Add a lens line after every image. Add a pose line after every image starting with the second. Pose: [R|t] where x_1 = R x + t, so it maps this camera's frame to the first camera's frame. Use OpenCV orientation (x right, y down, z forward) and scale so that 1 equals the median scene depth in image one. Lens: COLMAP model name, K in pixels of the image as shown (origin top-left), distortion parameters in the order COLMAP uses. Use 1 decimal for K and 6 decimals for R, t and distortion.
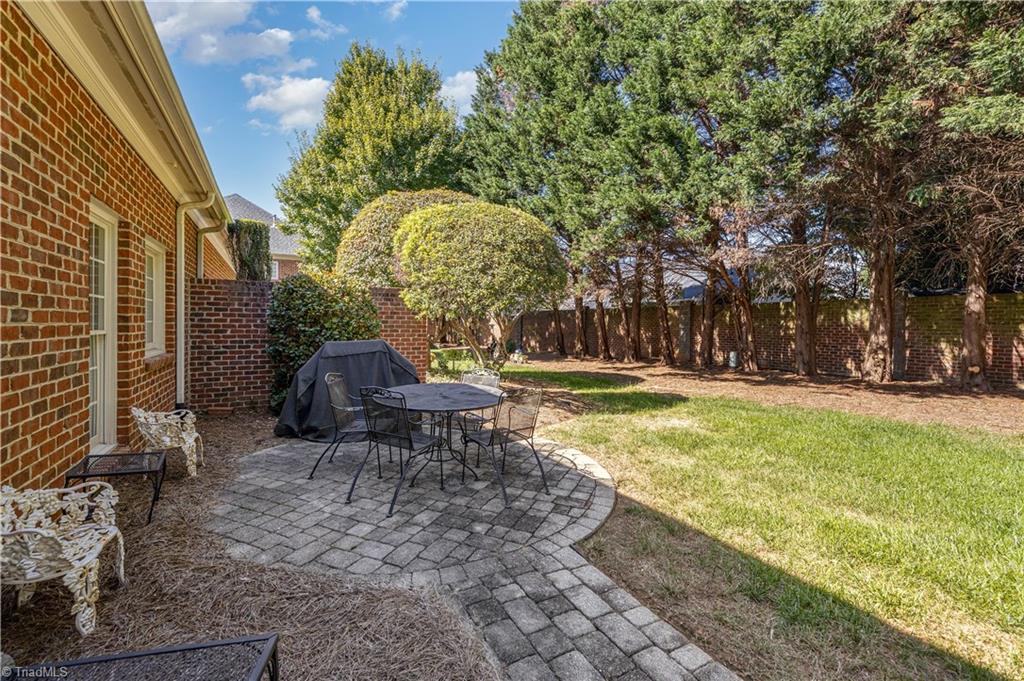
lens RADIAL K [[420.3, 0, 510.7], [0, 420.3, 330.2], [0, 0, 1]] dist [0.000660, 0.000257]
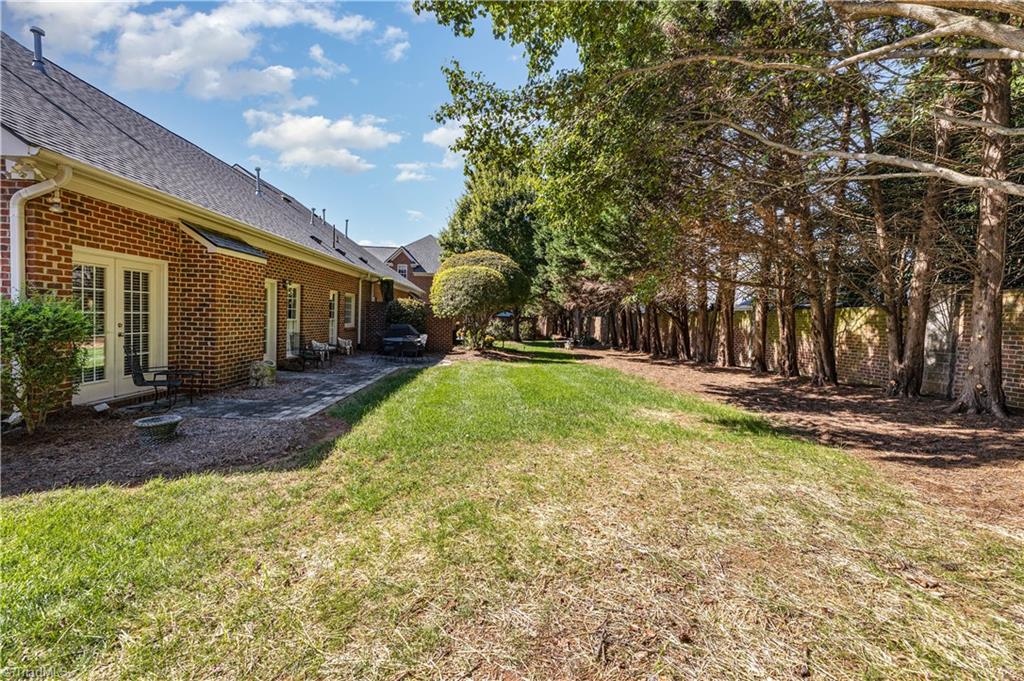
lens RADIAL K [[420.3, 0, 505.5], [0, 420.3, 336.9], [0, 0, 1]] dist [0.000660, 0.000257]
pose [[0.887695, 0.043074, -0.458412, 1.384300], [-0.034394, 0.999036, 0.027270, 0.005187], [0.459145, -0.008441, 0.888321, -1.089327]]
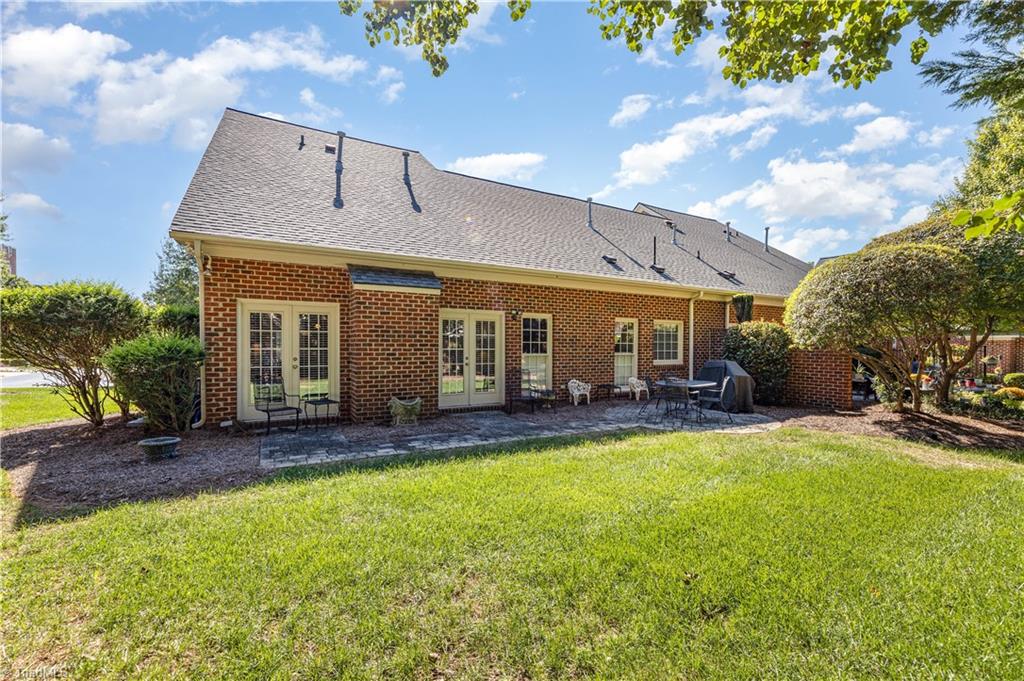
lens RADIAL K [[405.4, 0, 493.7], [0, 405.4, 358.3], [0, 0, 1]] dist [0.004393, 0.000069]
pose [[-0.037872, 0.013078, -0.999197, 1.275466], [-0.017636, 0.999750, 0.013753, 0.006916], [0.999127, 0.018143, -0.037632, 0.015559]]
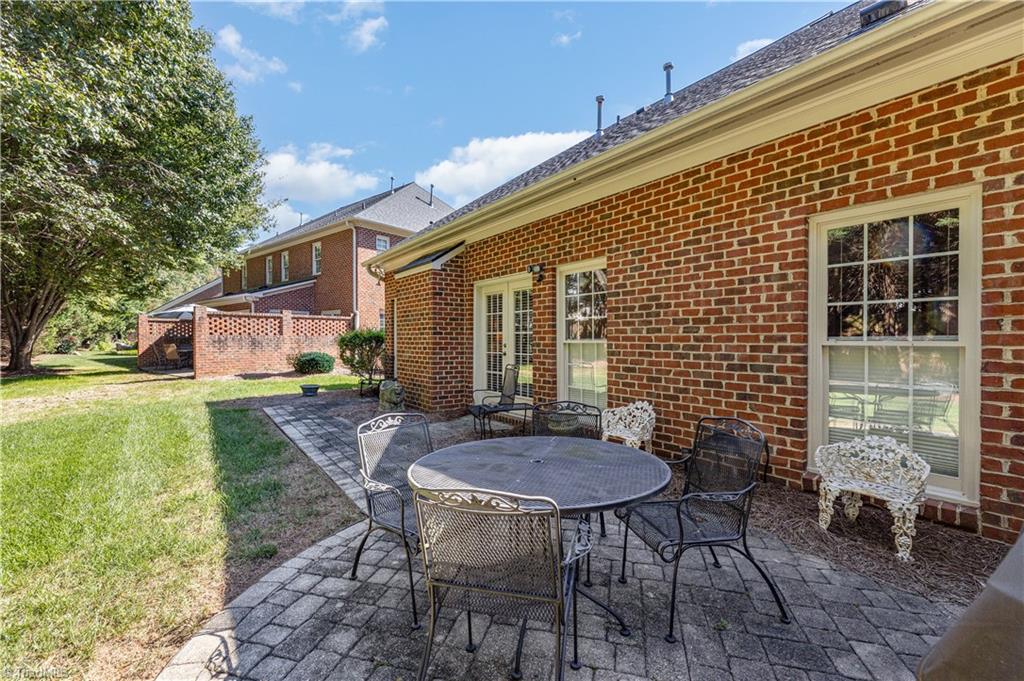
lens RADIAL K [[420.3, 0, 509.7], [0, 420.3, 338.2], [0, 0, 1]] dist [0.000660, 0.000257]
pose [[-0.990454, -0.007758, -0.137628, -0.036421], [-0.009833, 0.999848, 0.014398, -0.005439], [0.137495, 0.015614, -0.990379, 0.933315]]
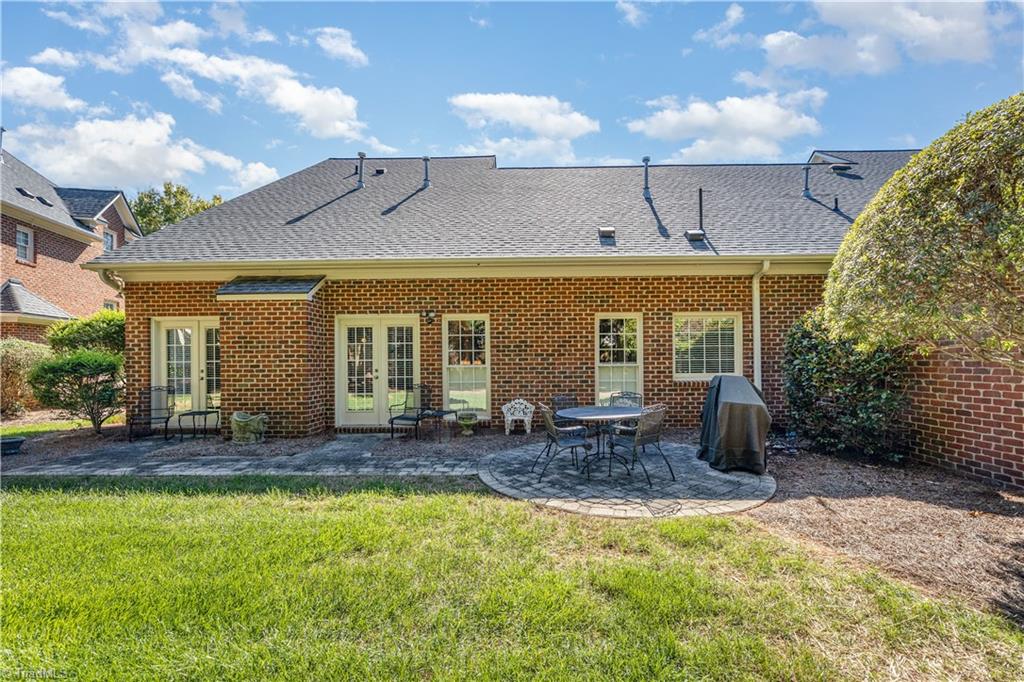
lens RADIAL K [[420.3, 0, 515.0], [0, 420.3, 358.0], [0, 0, 1]] dist [0.000660, 0.000257]
pose [[-0.508276, -0.009384, -0.861143, 0.731820], [-0.010654, 0.999933, -0.004608, -0.008816], [0.861129, 0.006833, -0.508341, 0.898596]]
